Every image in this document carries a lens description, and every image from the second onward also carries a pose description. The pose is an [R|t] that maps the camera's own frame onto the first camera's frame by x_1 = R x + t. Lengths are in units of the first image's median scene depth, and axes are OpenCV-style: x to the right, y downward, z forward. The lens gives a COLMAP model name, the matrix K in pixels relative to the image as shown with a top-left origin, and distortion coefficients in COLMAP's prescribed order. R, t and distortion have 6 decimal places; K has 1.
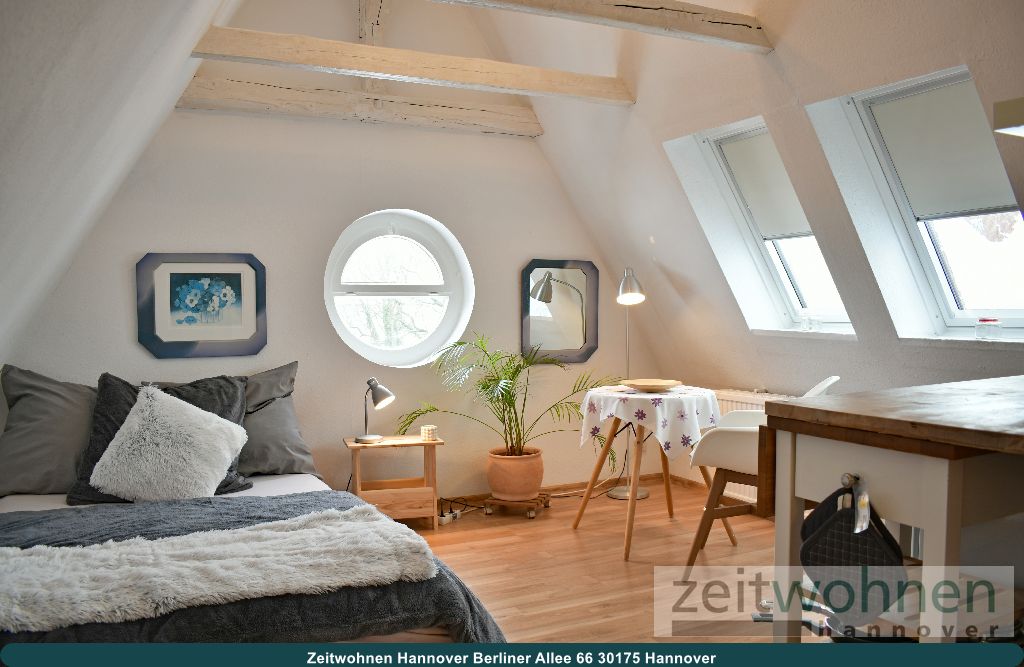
lens RADIAL K [[822.7, 0, 510.6], [0, 822.7, 335.2], [0, 0, 1]] dist [-0.047092, -0.001069]
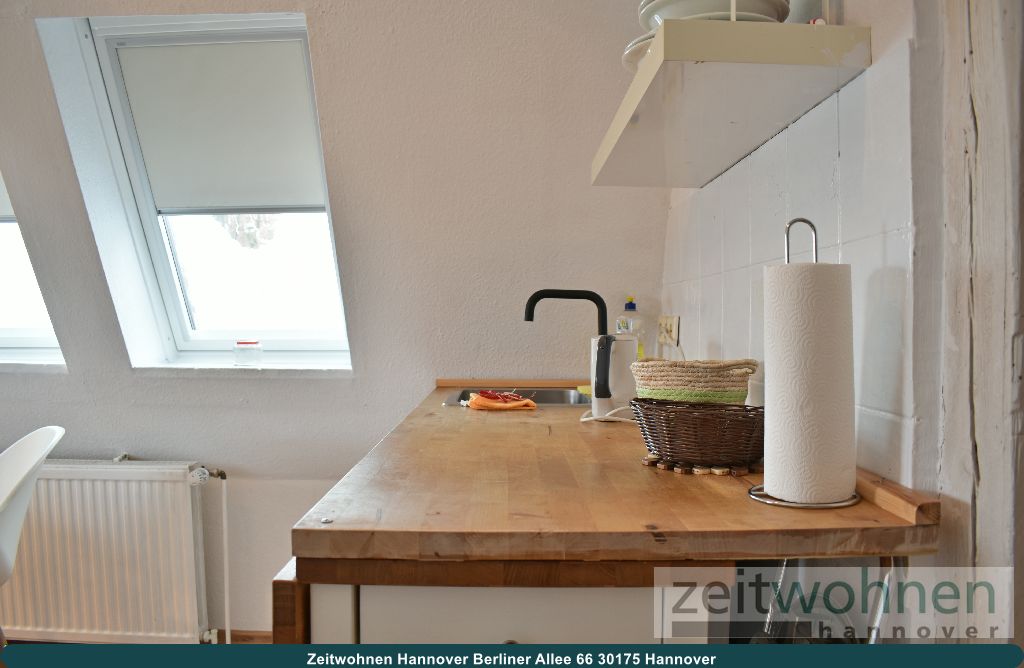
lens RADIAL K [[822.7, 0, 512.1], [0, 822.7, 327.8], [0, 0, 1]] dist [-0.047092, -0.001069]
pose [[0.464058, 0.000301, 0.885805, -0.049285], [0.027819, 0.999502, -0.014913, -0.025763], [-0.885368, 0.031563, 0.463819, 0.704231]]
